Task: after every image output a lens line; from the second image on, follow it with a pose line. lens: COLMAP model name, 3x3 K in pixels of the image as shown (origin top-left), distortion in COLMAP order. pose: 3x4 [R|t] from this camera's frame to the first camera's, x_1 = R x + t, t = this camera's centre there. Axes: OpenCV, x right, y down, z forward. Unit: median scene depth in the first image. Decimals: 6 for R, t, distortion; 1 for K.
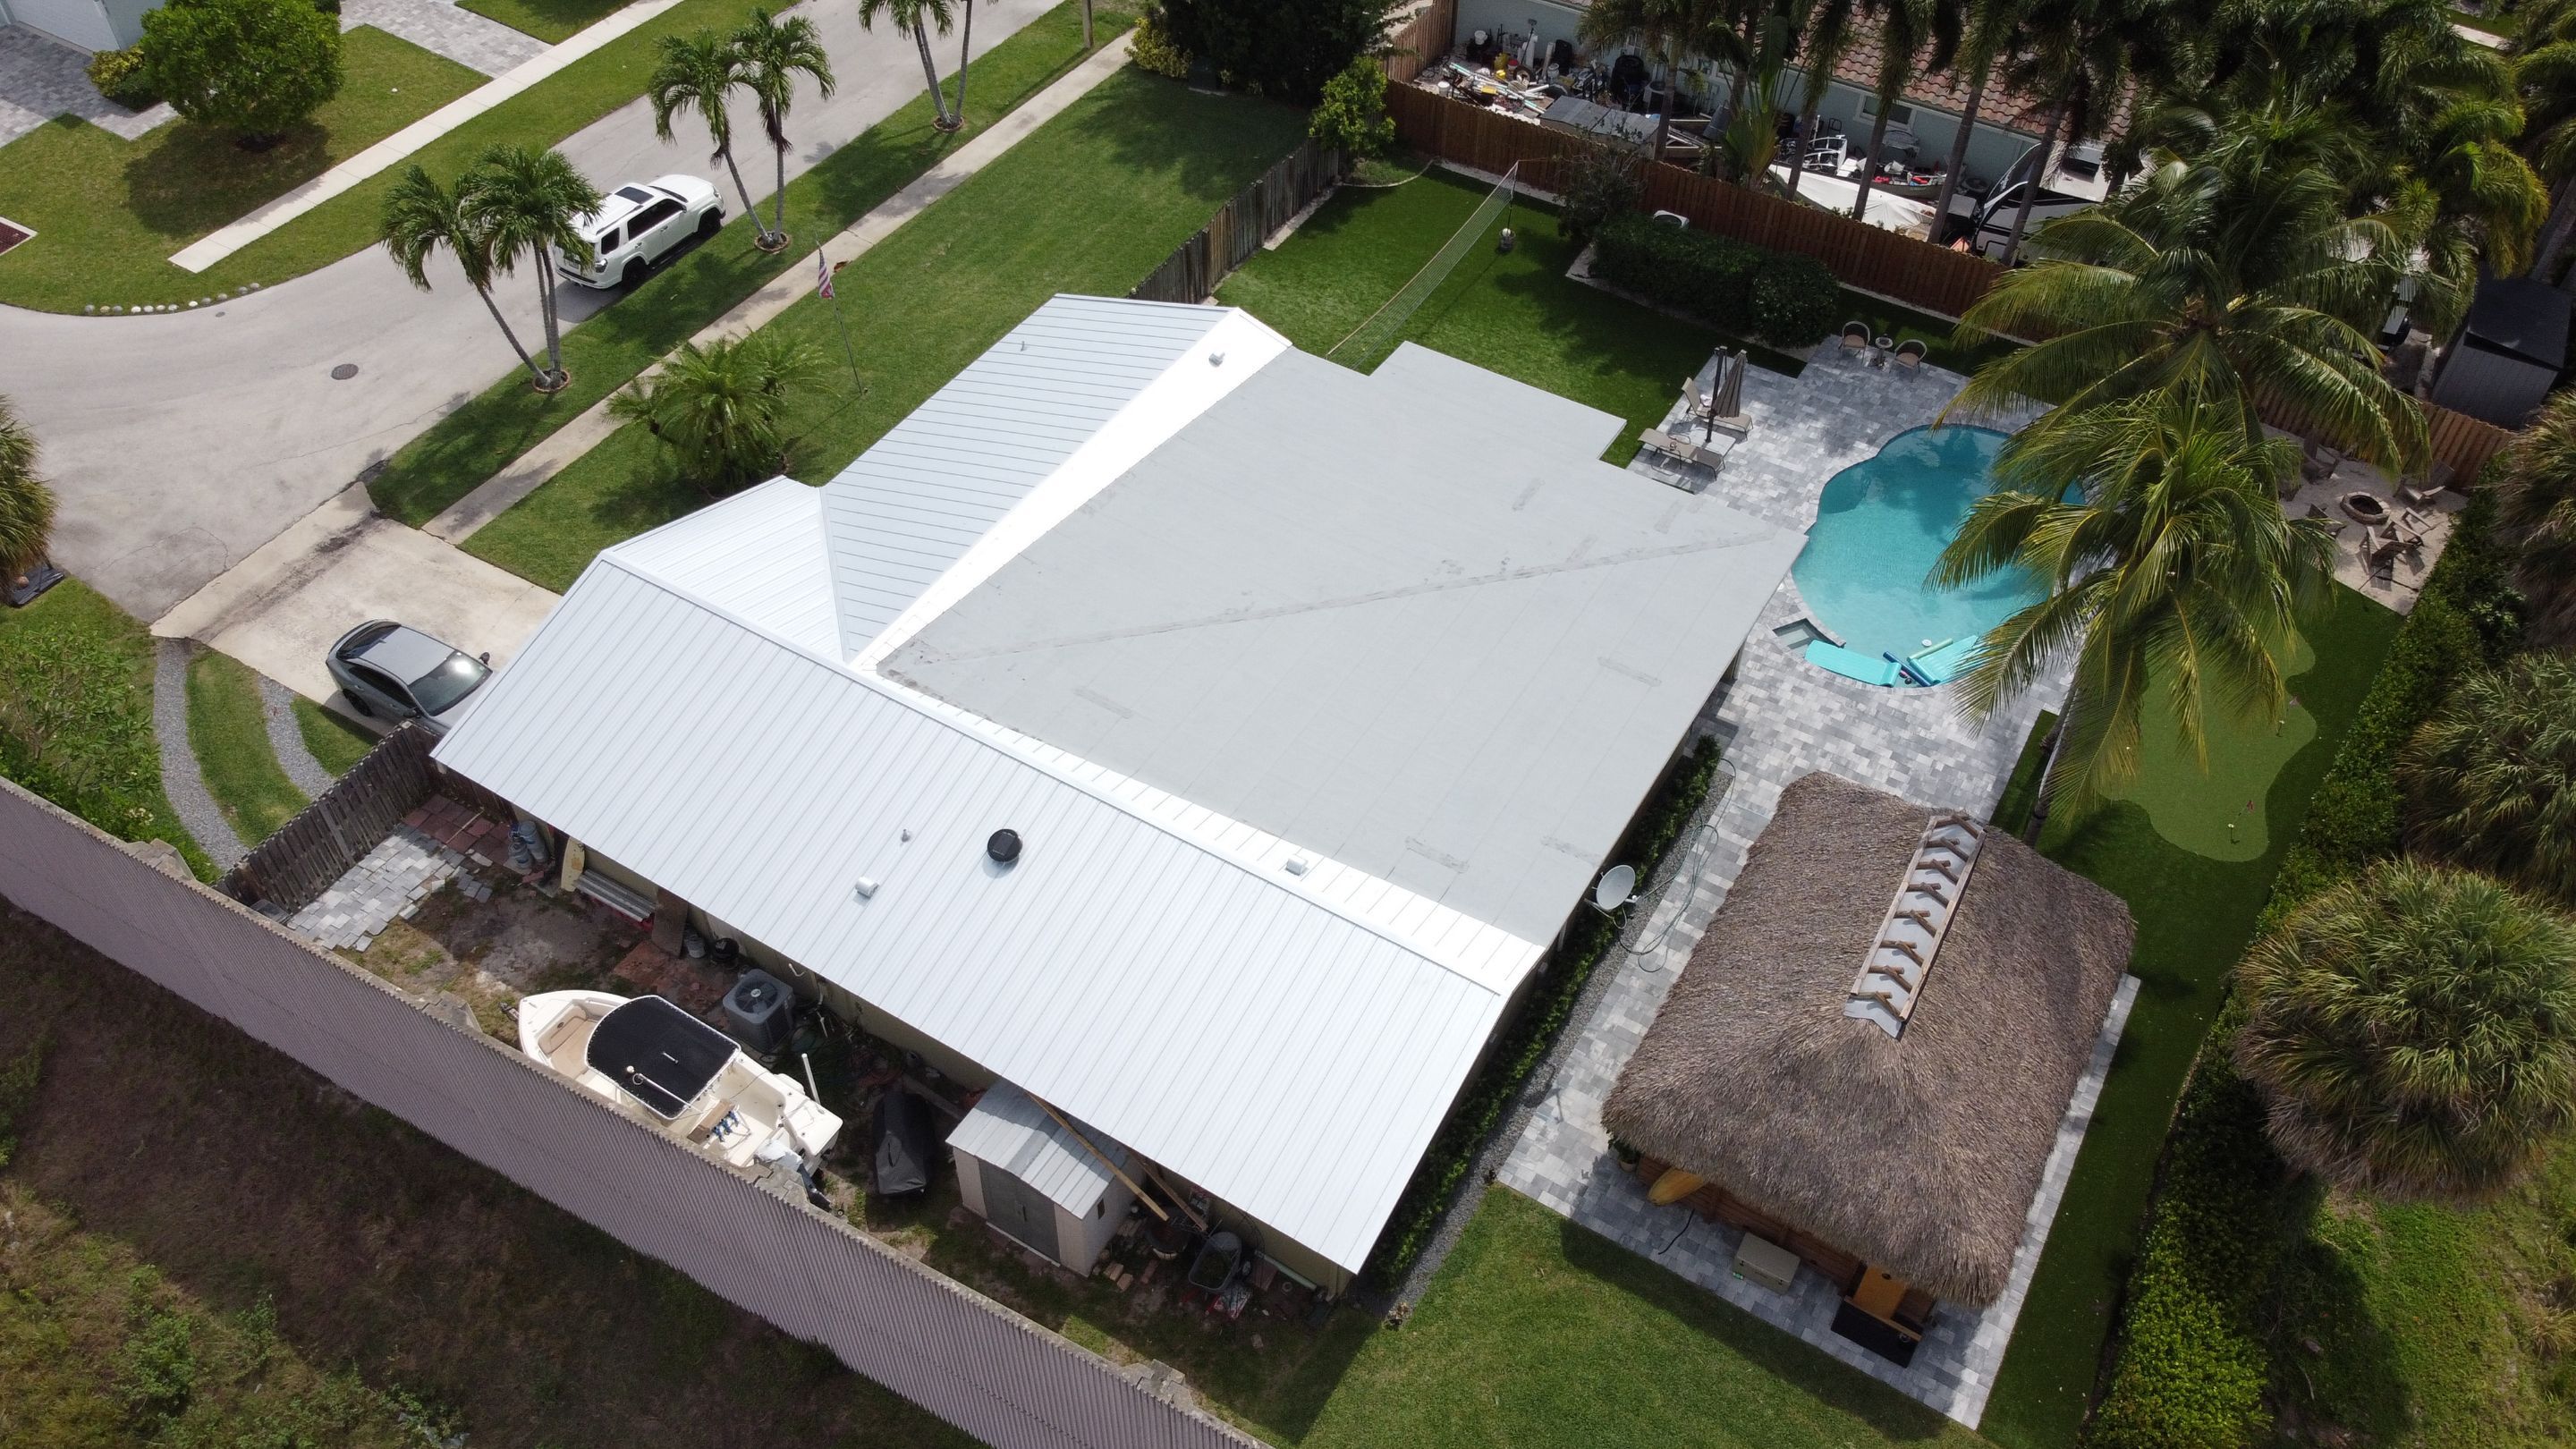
lens RADIAL K [[1932.5, 0, 1288.0], [0, 1932.5, 724.5], [0, 0, 1]] dist [-0.000369, -0.002735]
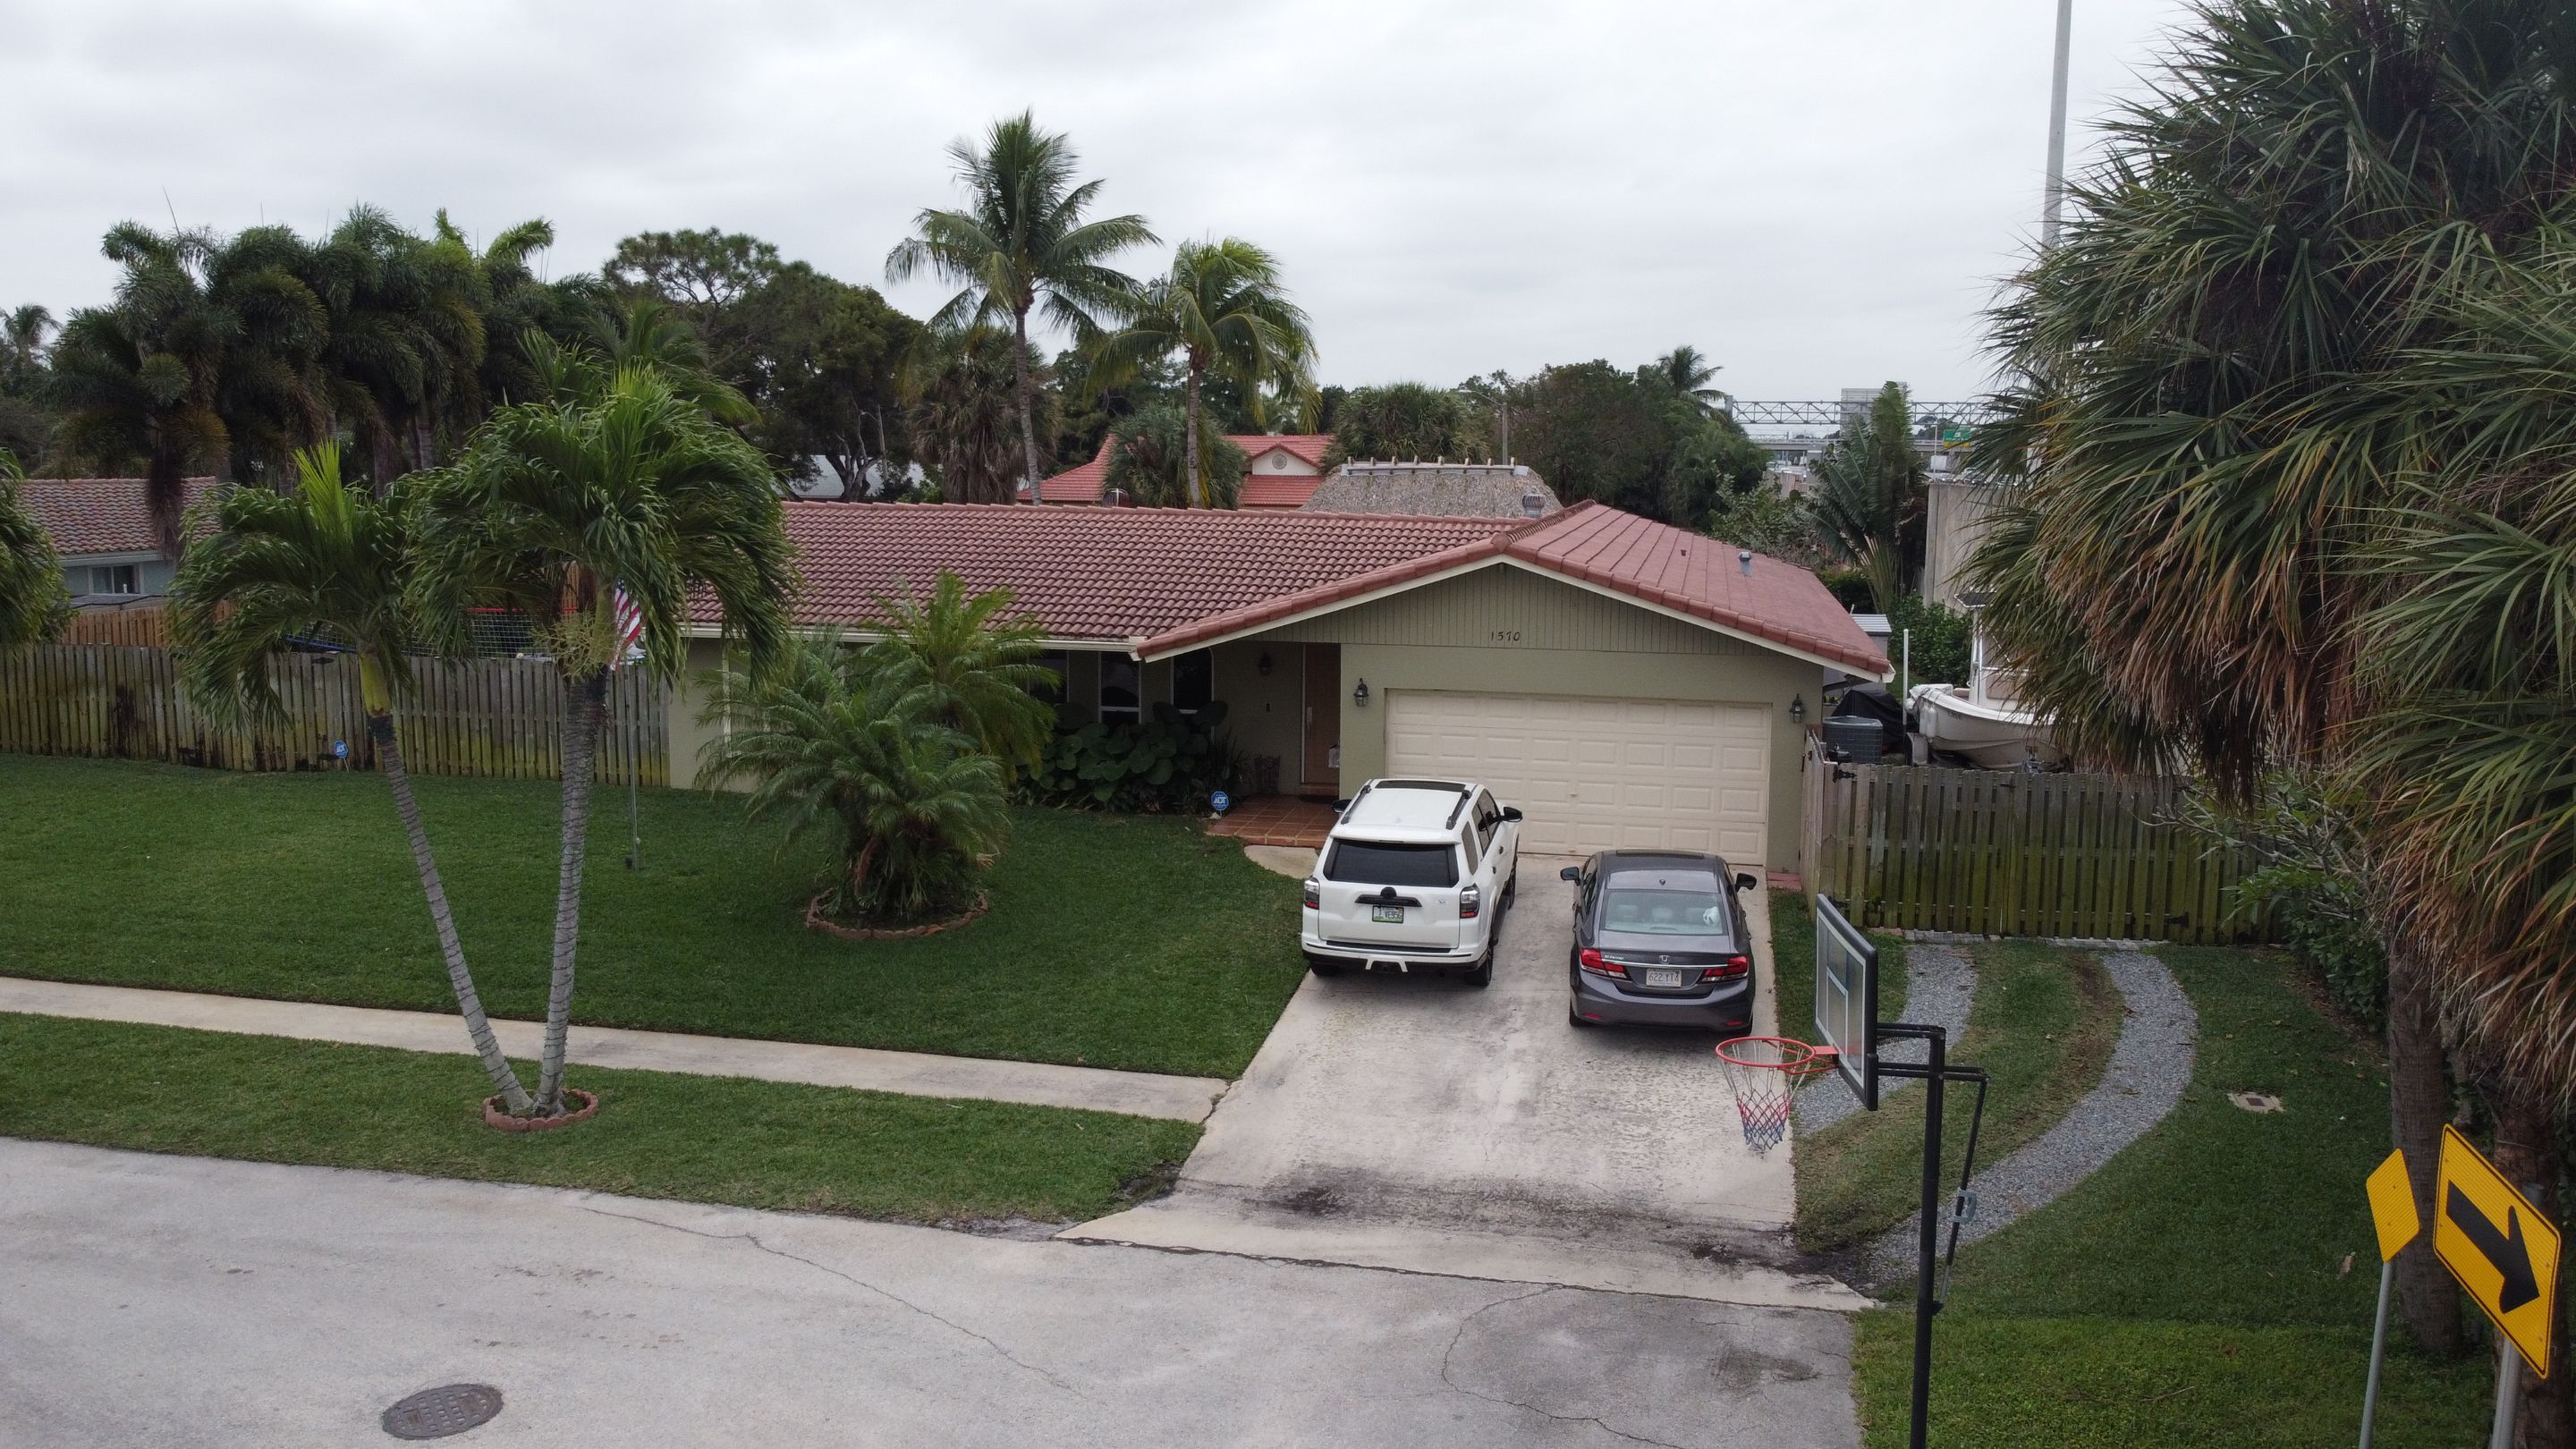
lens RADIAL K [[1932.5, 0, 1288.0], [0, 1932.5, 724.5], [0, 0, 1]] dist [-0.000369, -0.002735]
pose [[-0.327725, -0.151185, 0.932598, -0.807701], [0.680119, 0.647406, 0.343953, -0.275609], [-0.655770, 0.747000, -0.109347, 0.984083]]
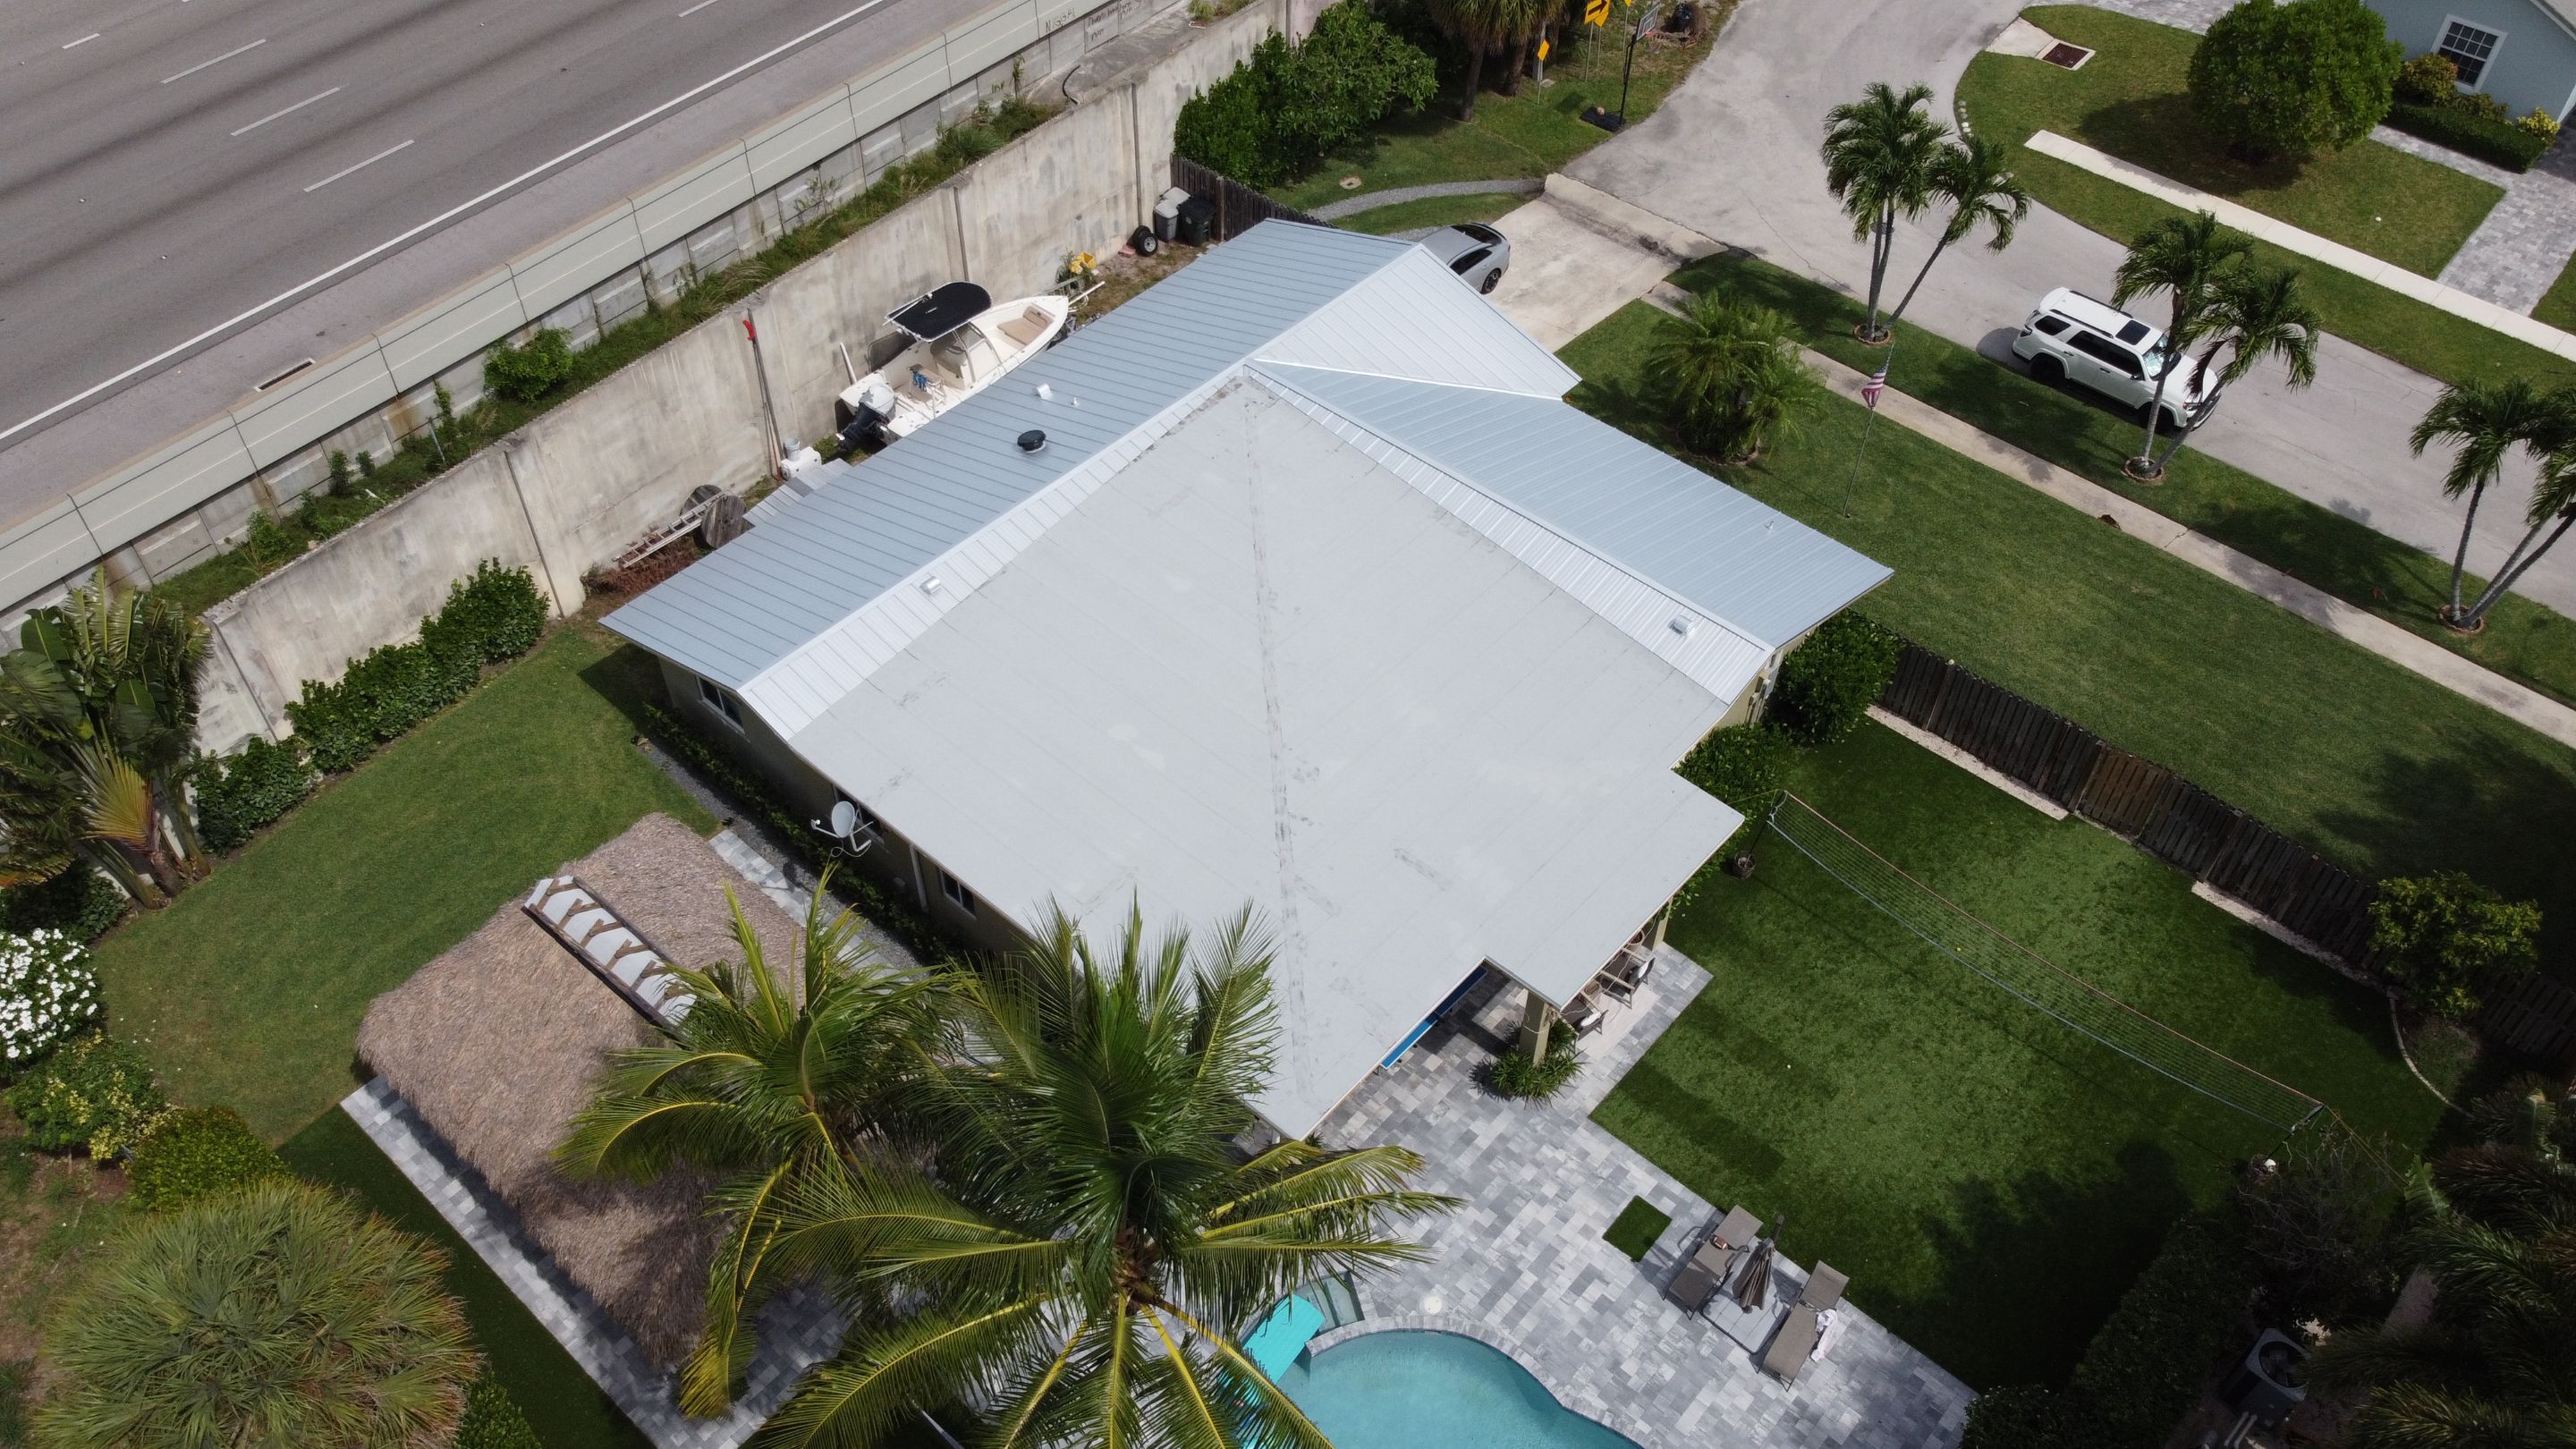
lens RADIAL K [[1961.4, 0, 1280.9], [0, 1961.4, 705.6], [0, 0, 1]] dist [0.001835, -0.007782]
pose [[-0.181672, 0.699262, -0.691396, 0.597642], [-0.725683, 0.379143, 0.574139, -0.522829], [0.663611, 0.606038, 0.438563, 0.490191]]
